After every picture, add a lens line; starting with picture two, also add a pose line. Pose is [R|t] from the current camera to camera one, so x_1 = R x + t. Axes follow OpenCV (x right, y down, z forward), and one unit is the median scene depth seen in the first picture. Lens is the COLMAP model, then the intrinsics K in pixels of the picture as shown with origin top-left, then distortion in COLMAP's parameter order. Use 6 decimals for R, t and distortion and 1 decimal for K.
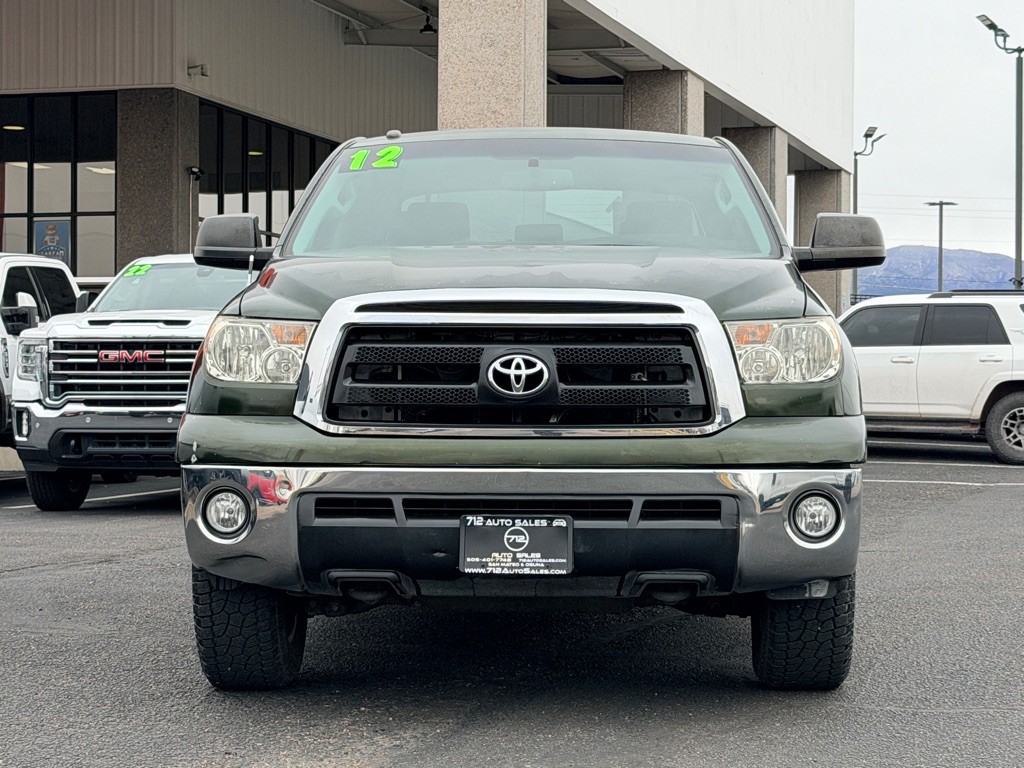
lens RADIAL K [[2270.2, 0, 506.9], [0, 2270.2, 413.8], [0, 0, 1]] dist [0.126772, 0.257066]
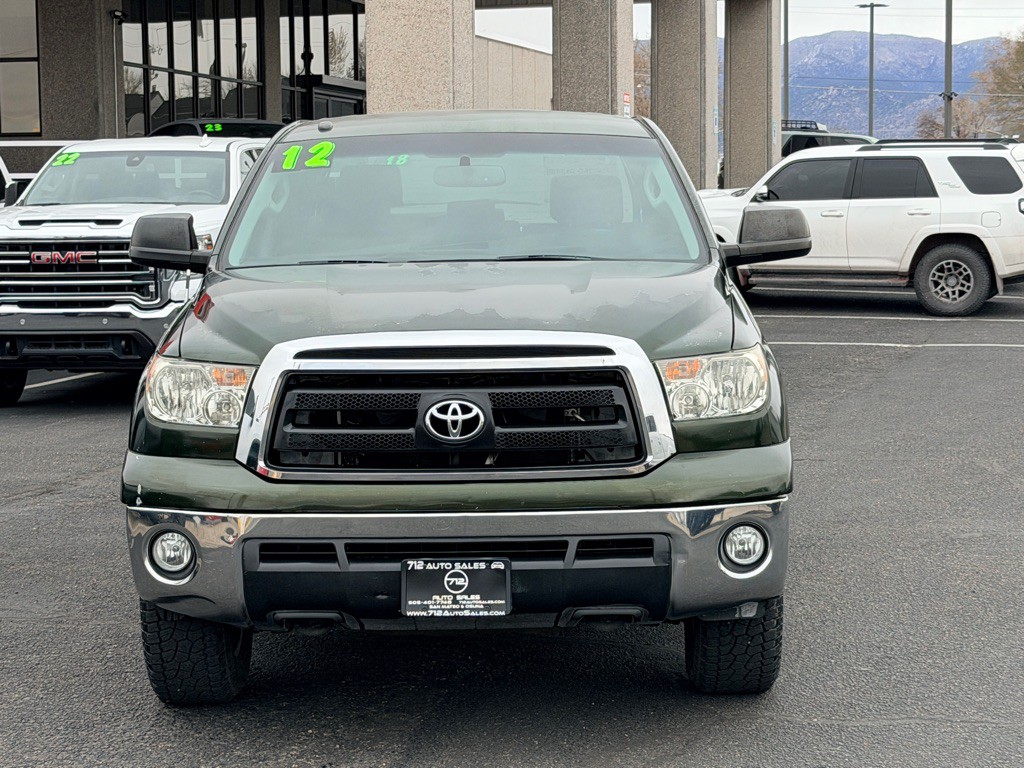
lens RADIAL K [[2269.7, 0, 507.4], [0, 2269.7, 399.7], [0, 0, 1]] dist [0.117794, 0.401168]
pose [[0.999404, -0.019619, 0.028411, -0.000218], [0.017296, 0.996658, 0.079834, -0.107252], [-0.029883, -0.079295, 0.996403, -0.021481]]
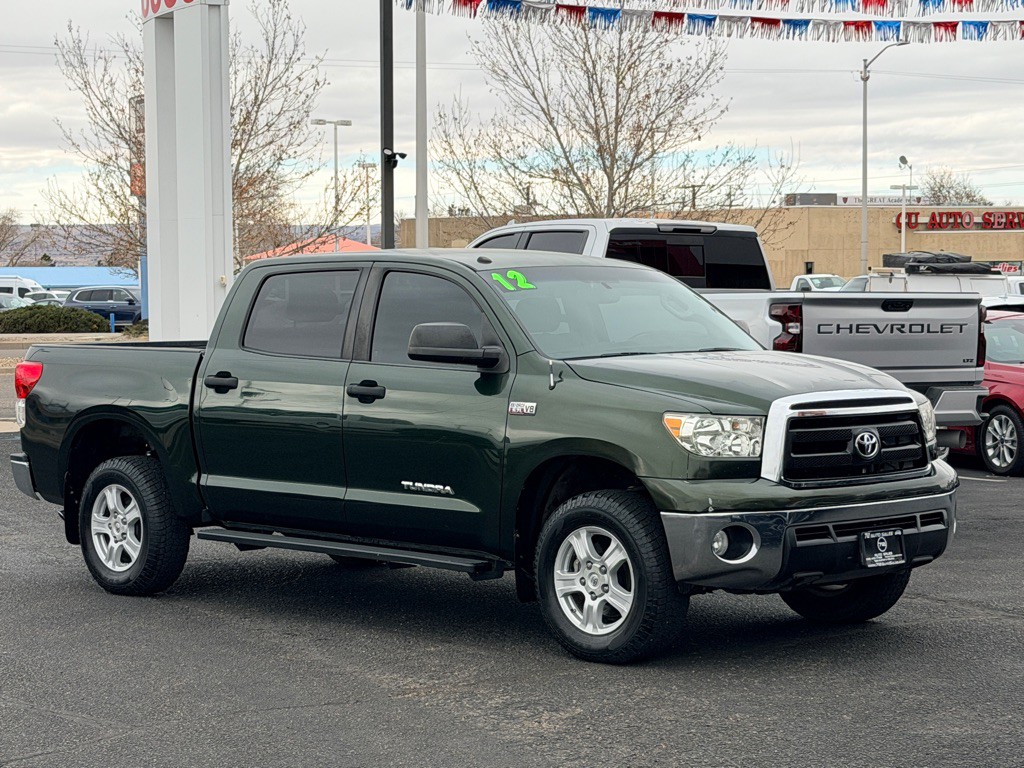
lens RADIAL K [[2269.7, 0, 507.4], [0, 2269.7, 399.7], [0, 0, 1]] dist [0.117794, 0.401168]
pose [[0.684577, -0.039537, 0.727868, -1.365570], [0.020519, 0.999177, 0.034976, -0.112126], [-0.728652, -0.009008, 0.684825, 0.060604]]
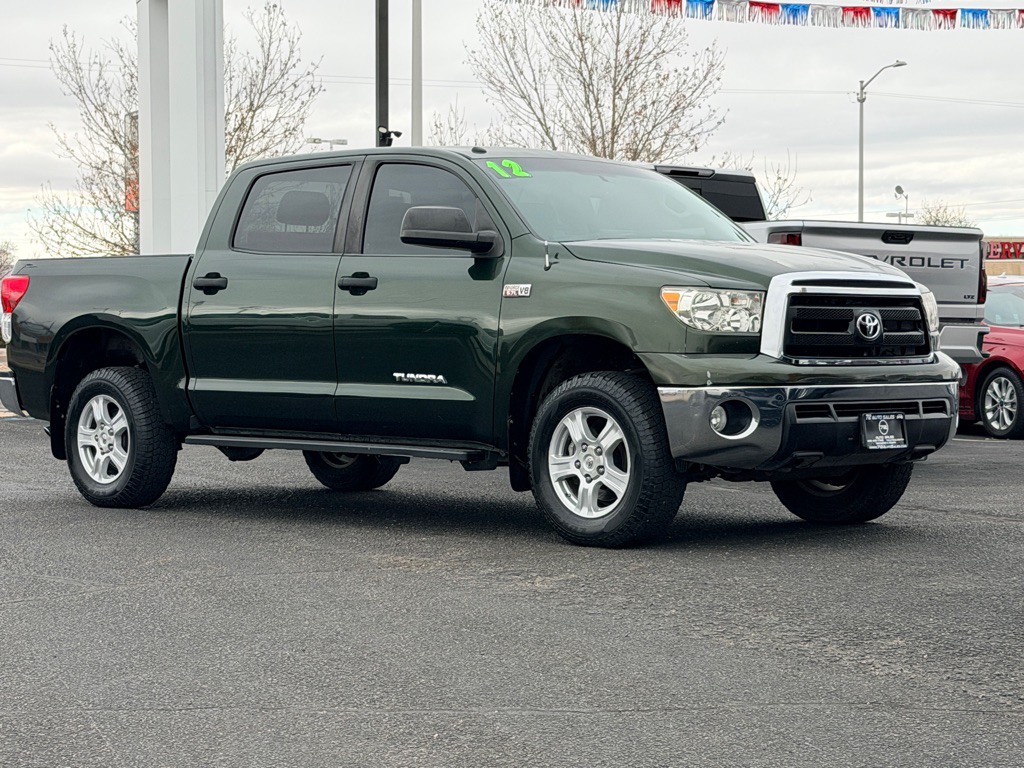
lens RADIAL K [[2270.2, 0, 506.9], [0, 2270.2, 413.8], [0, 0, 1]] dist [0.126772, 0.257066]
pose [[0.683247, -0.027610, 0.729665, -1.344093], [0.015358, 0.999607, 0.023443, 0.003180], [-0.730025, -0.004811, 0.683403, 0.082826]]
